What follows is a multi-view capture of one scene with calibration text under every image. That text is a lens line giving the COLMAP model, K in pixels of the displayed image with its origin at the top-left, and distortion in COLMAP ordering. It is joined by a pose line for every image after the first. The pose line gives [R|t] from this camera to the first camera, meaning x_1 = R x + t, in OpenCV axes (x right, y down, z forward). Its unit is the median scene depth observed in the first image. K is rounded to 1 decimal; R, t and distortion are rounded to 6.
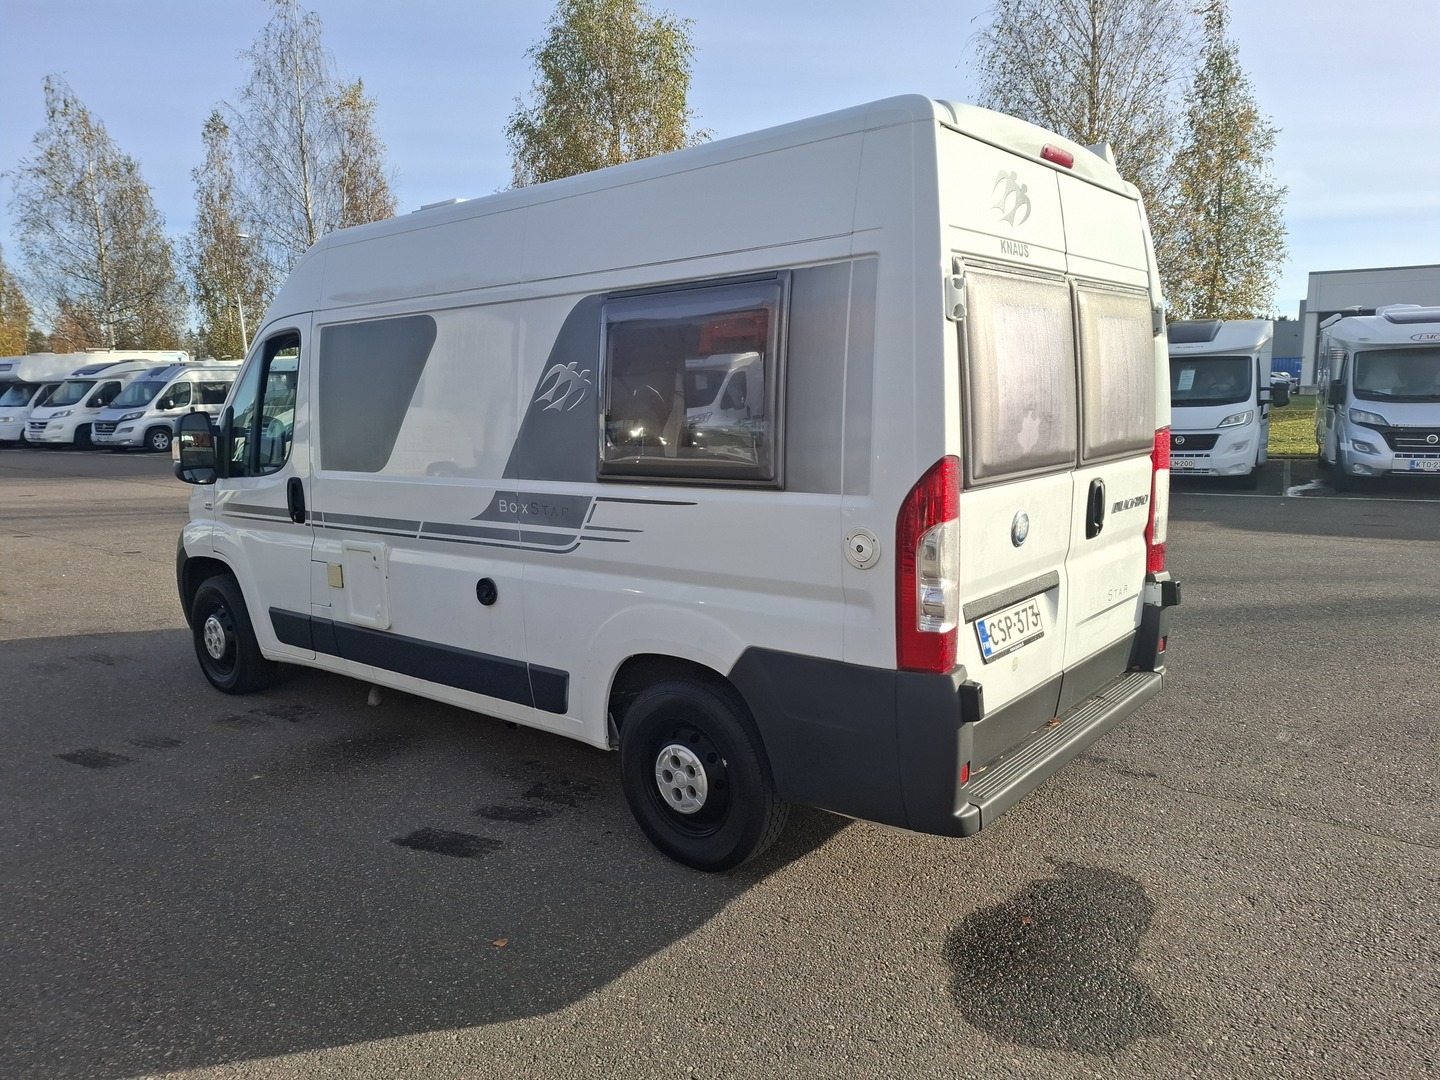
lens RADIAL K [[983.4, 0, 720.7], [0, 983.4, 543.9], [0, 0, 1]] dist [0.045091, -0.031573]
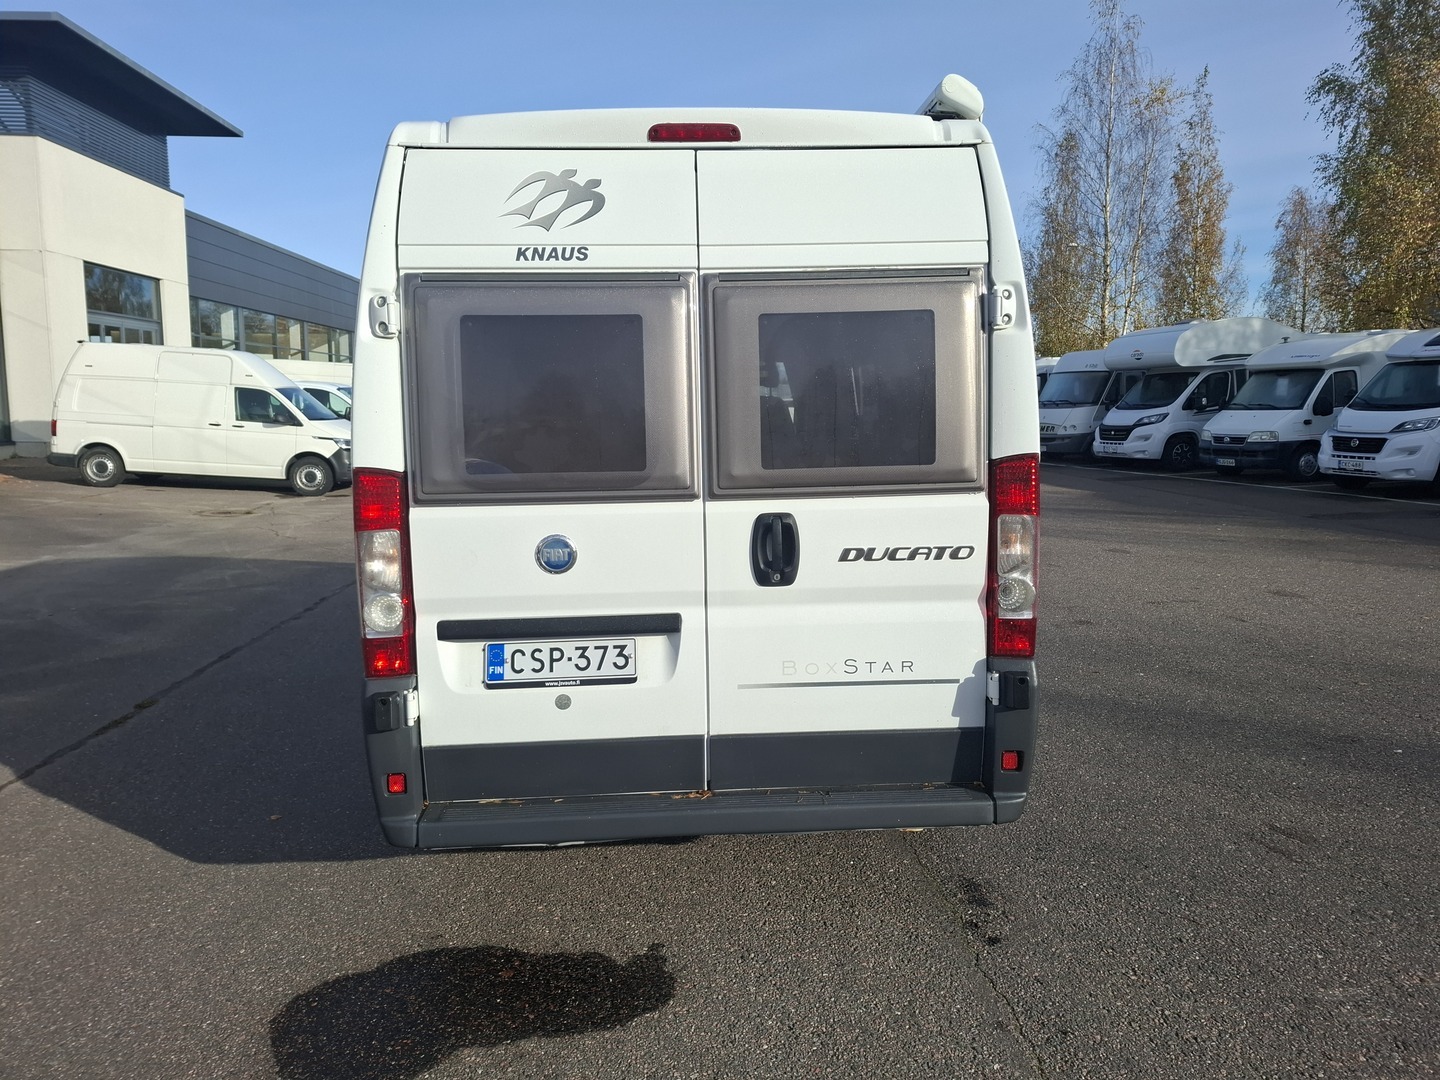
lens RADIAL K [[983.4, 0, 723.9], [0, 983.4, 526.6], [0, 0, 1]] dist [0.045091, -0.031573]
pose [[0.682090, 0.096498, -0.724873, 0.942964], [-0.108113, 0.993669, 0.030549, -0.075952], [0.723232, 0.057531, 0.688205, 0.419934]]
